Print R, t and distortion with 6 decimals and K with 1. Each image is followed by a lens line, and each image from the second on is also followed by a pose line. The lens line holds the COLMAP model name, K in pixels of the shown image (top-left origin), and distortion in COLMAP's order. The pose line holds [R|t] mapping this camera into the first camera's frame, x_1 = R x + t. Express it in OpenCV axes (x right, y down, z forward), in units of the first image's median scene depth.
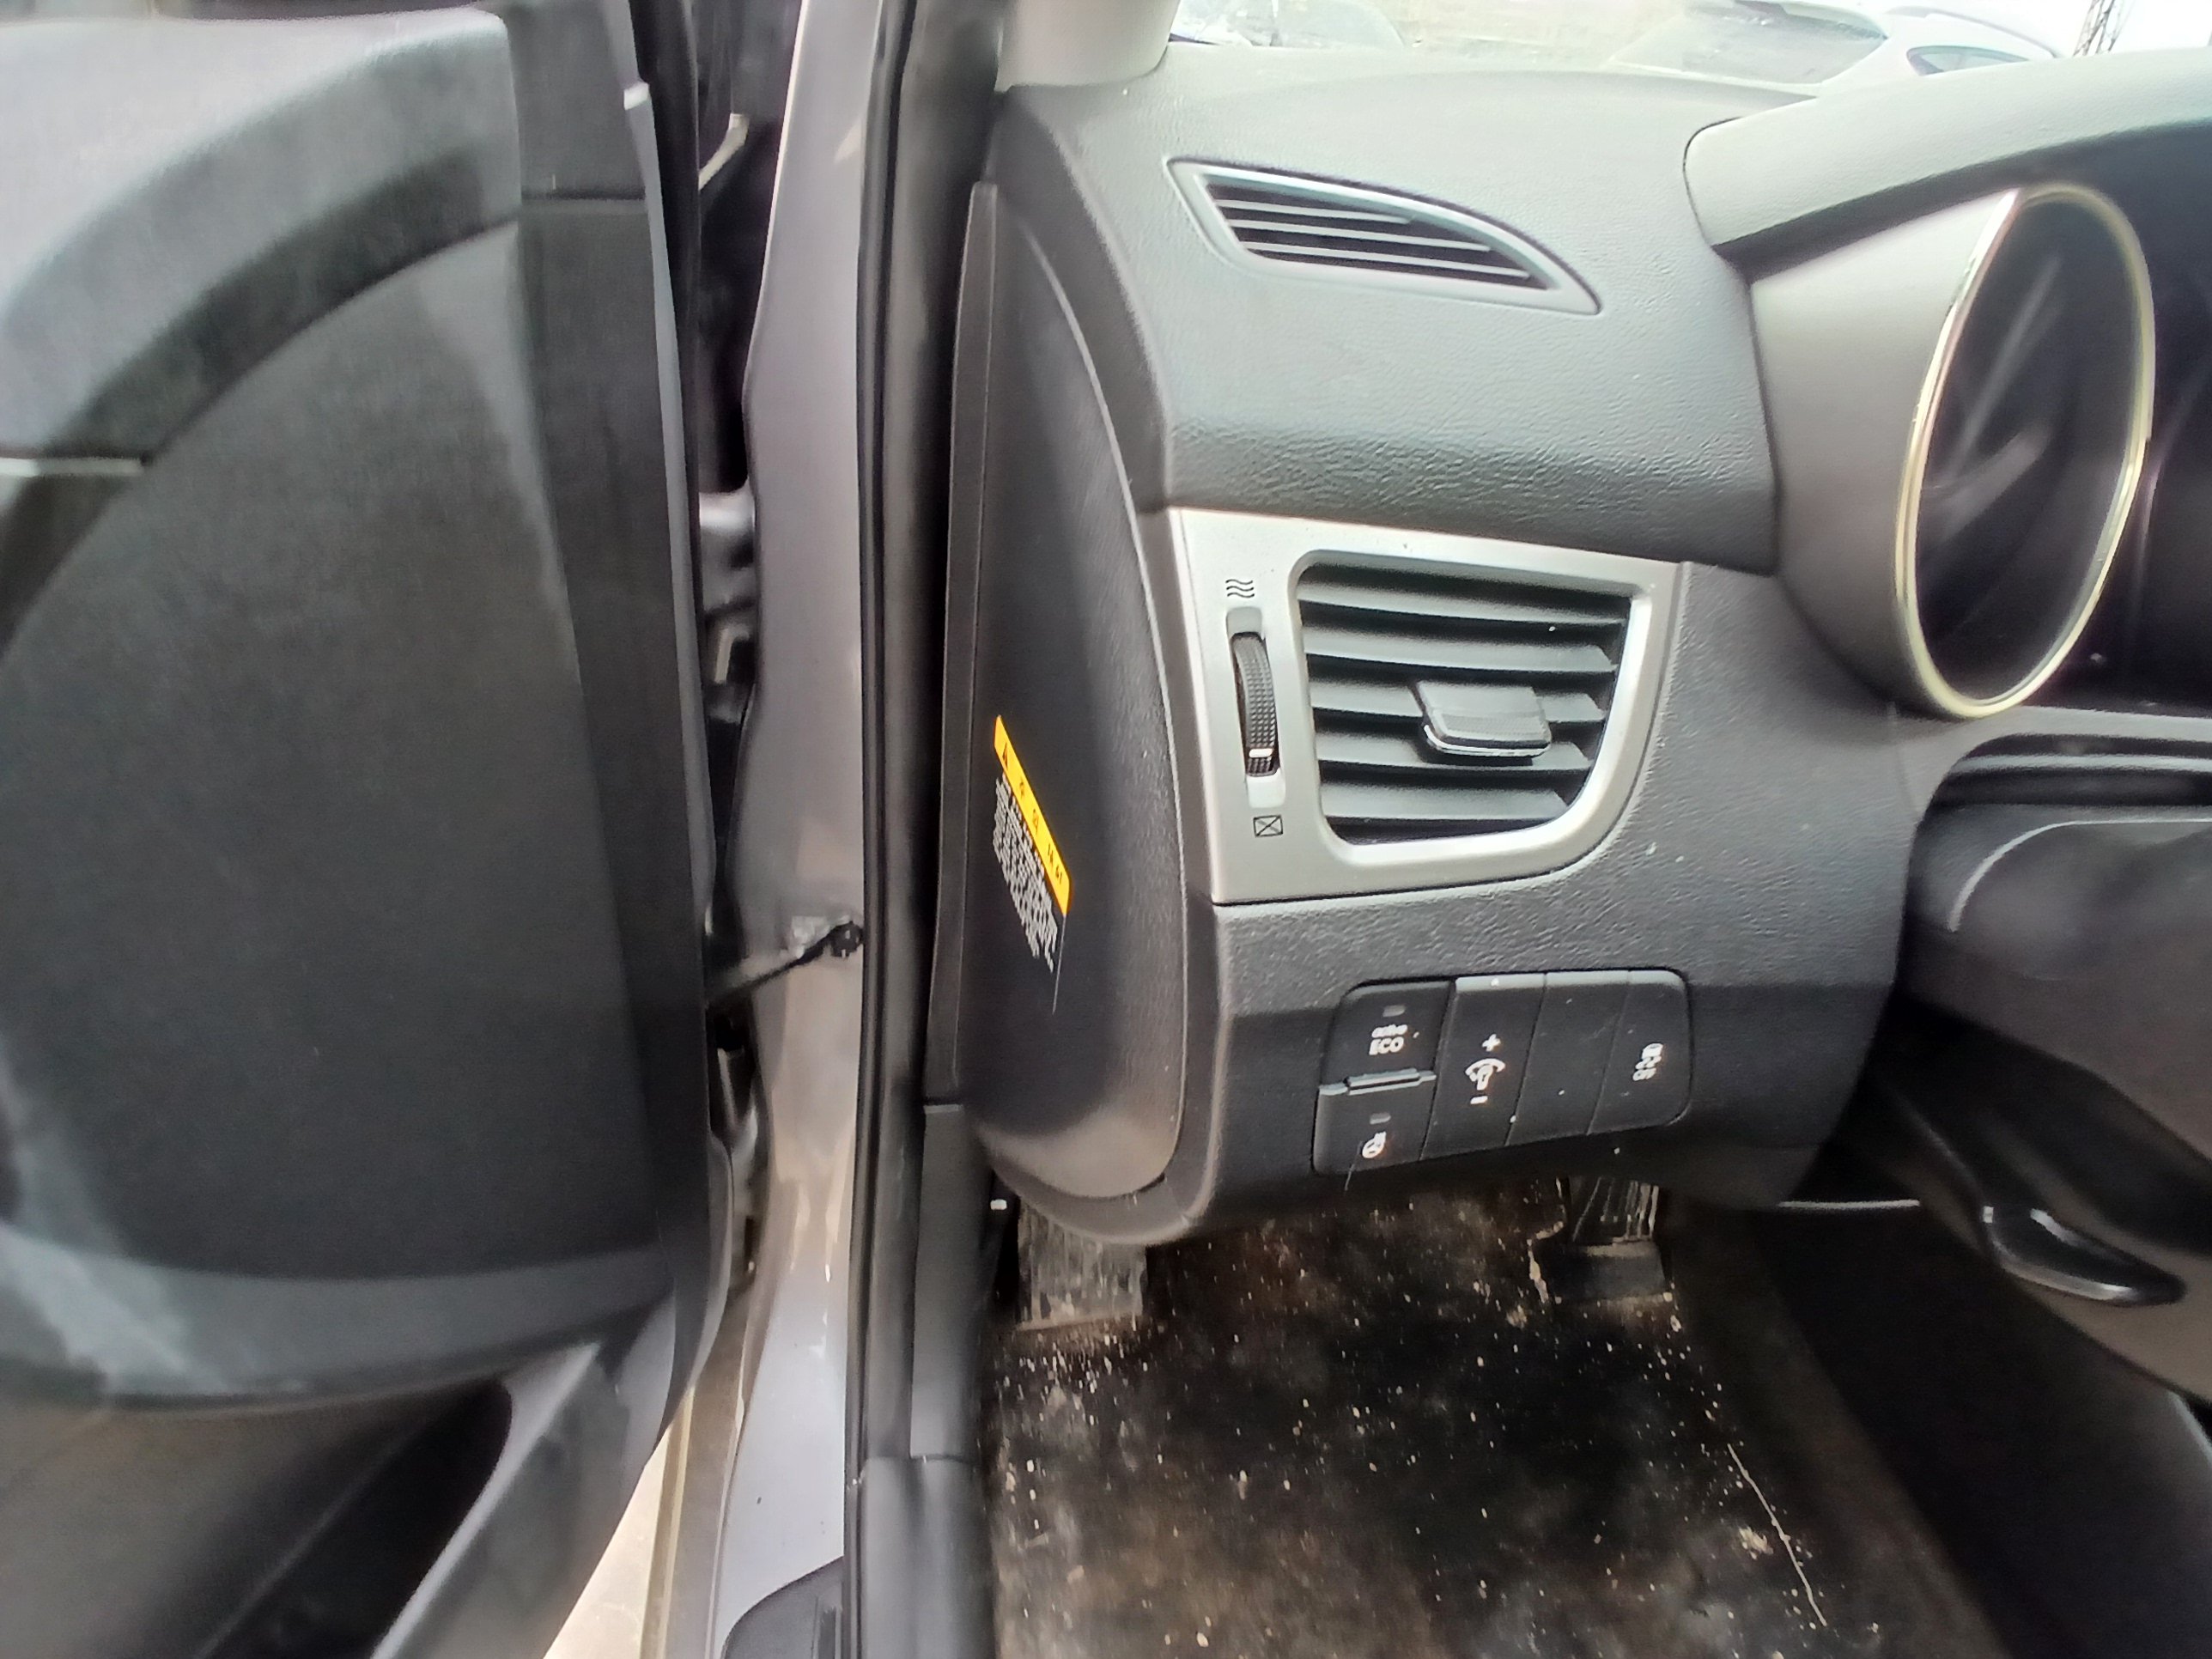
lens RADIAL K [[1198.0, 0, 1133.7], [0, 1198.0, 851.3], [0, 0, 1]] dist [-0.000416, -0.041936]
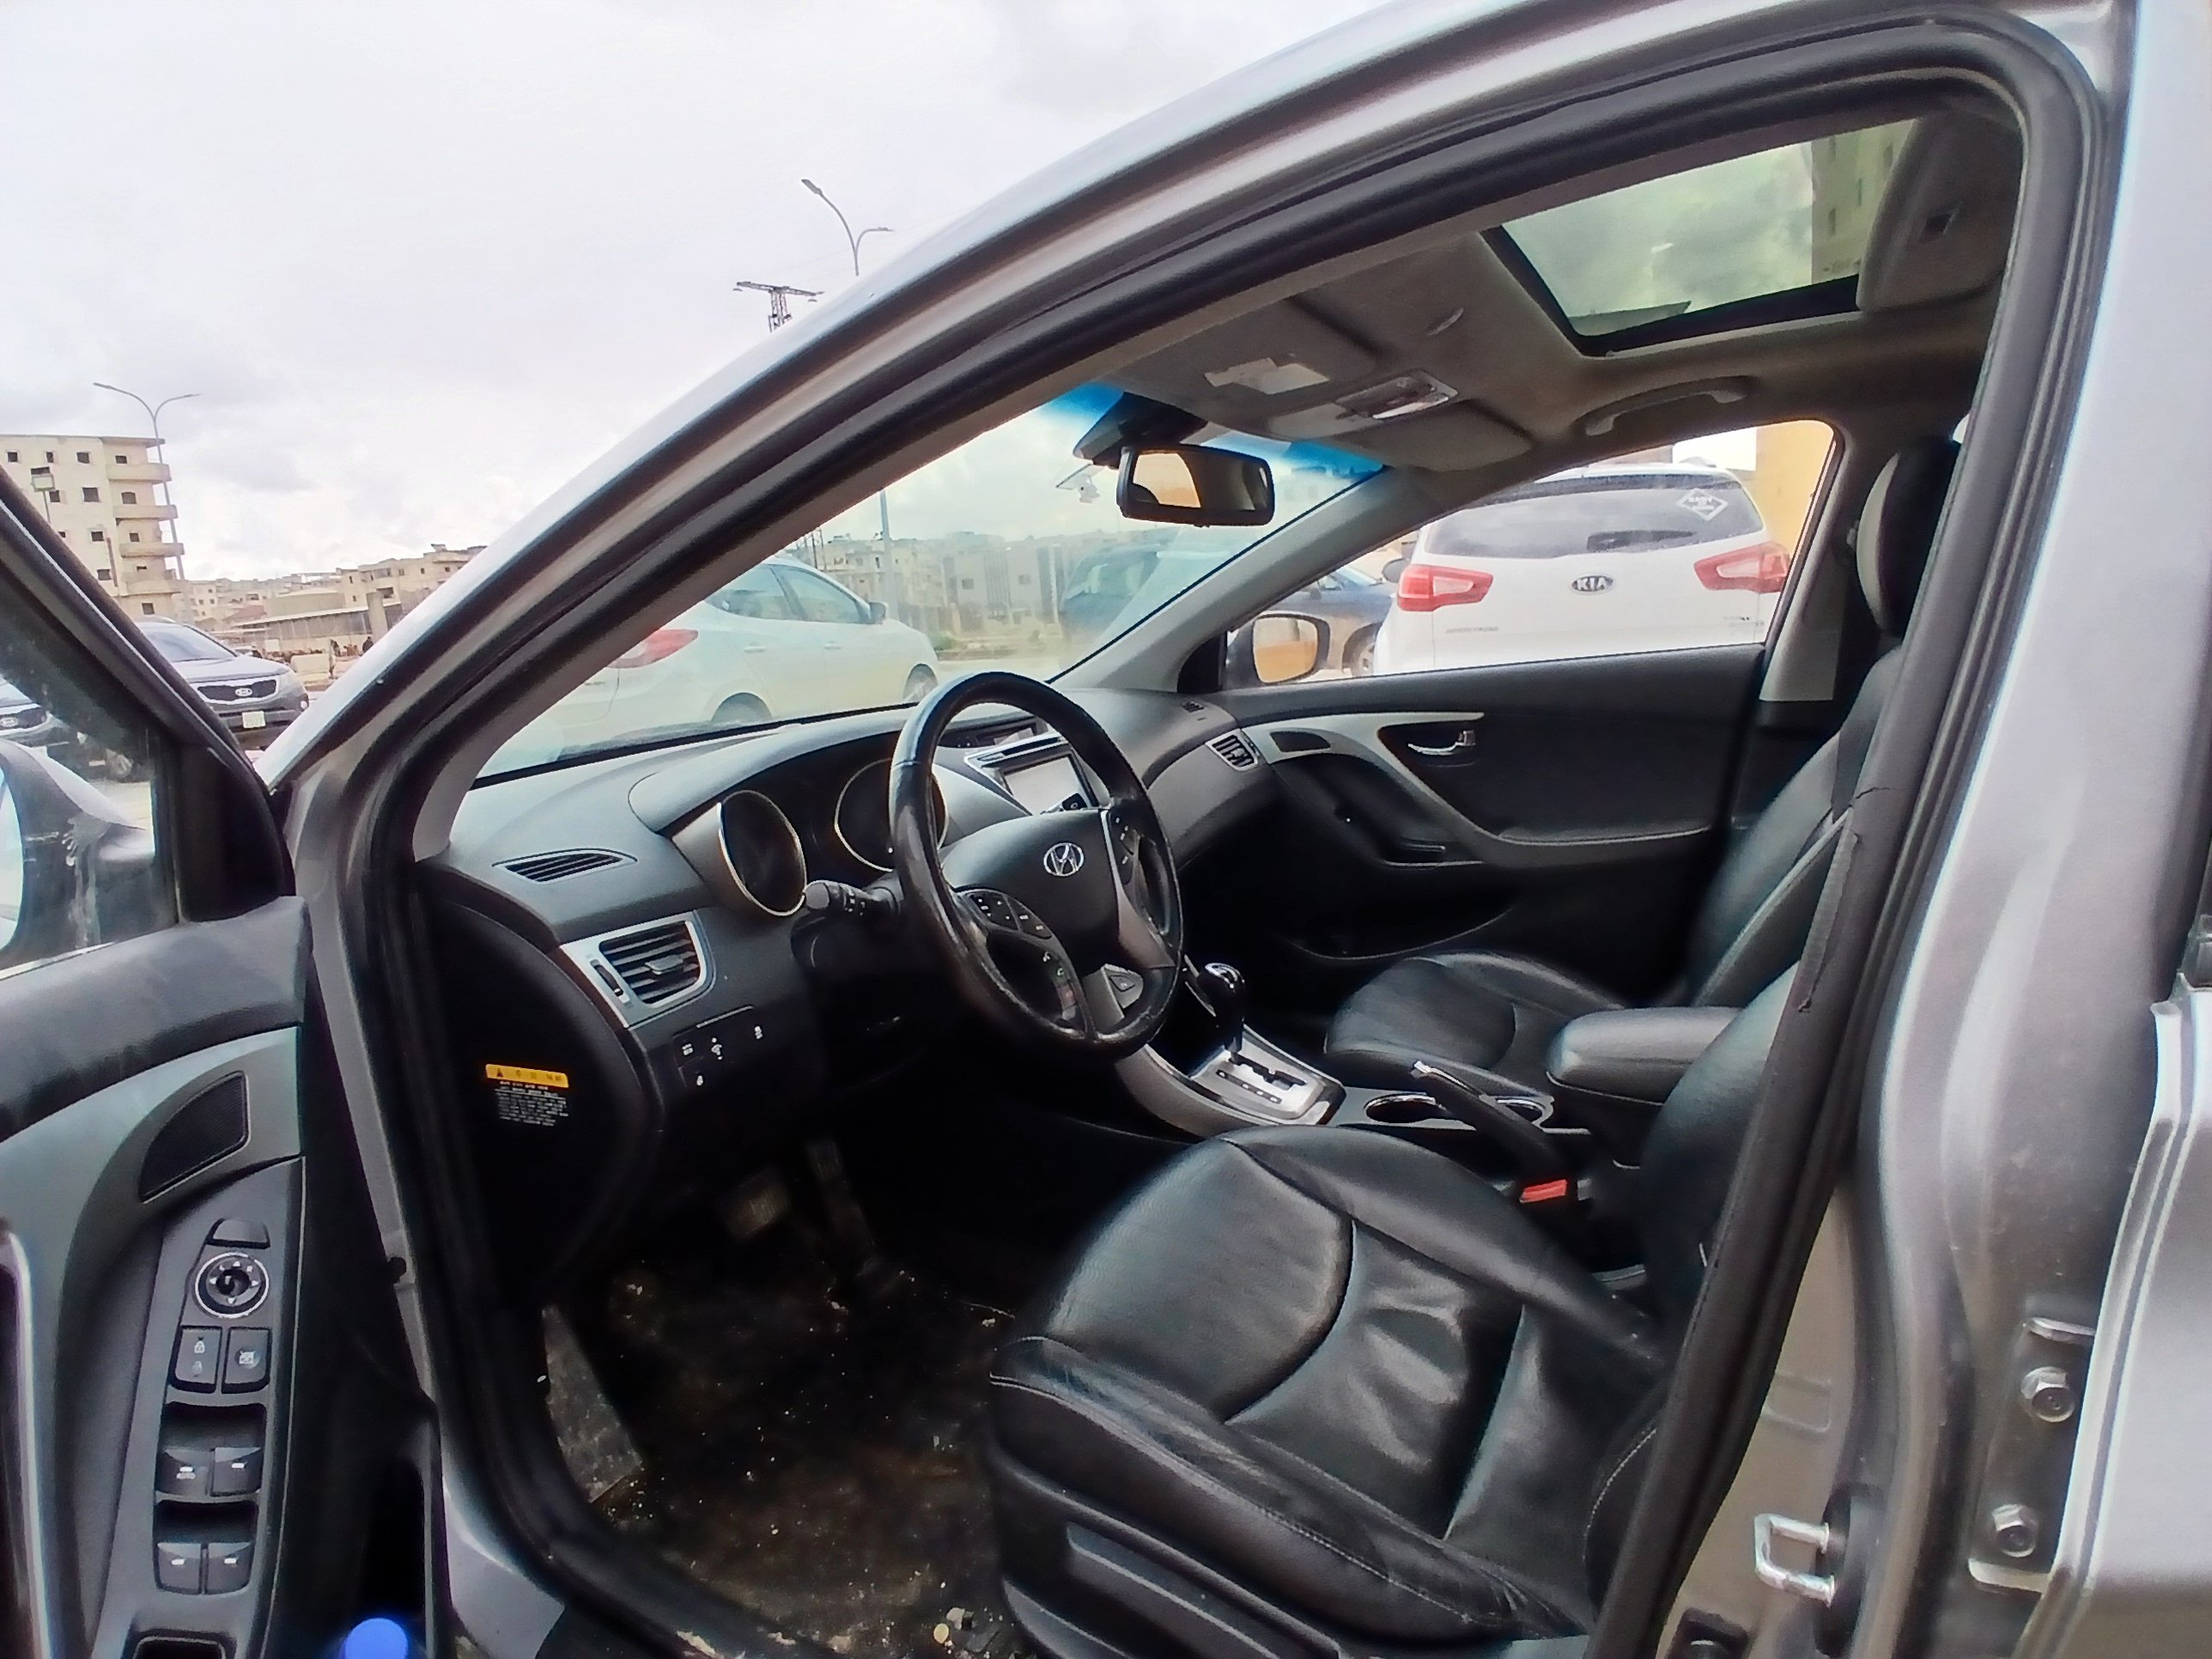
lens RADIAL K [[1198.0, 0, 1133.7], [0, 1198.0, 851.3], [0, 0, 1]] dist [-0.000416, -0.041936]
pose [[0.637644, -0.332384, 0.694932, -1.165591], [0.559496, 0.819922, -0.121207, 0.811216], [-0.529503, 0.466099, 0.708786, -2.392356]]
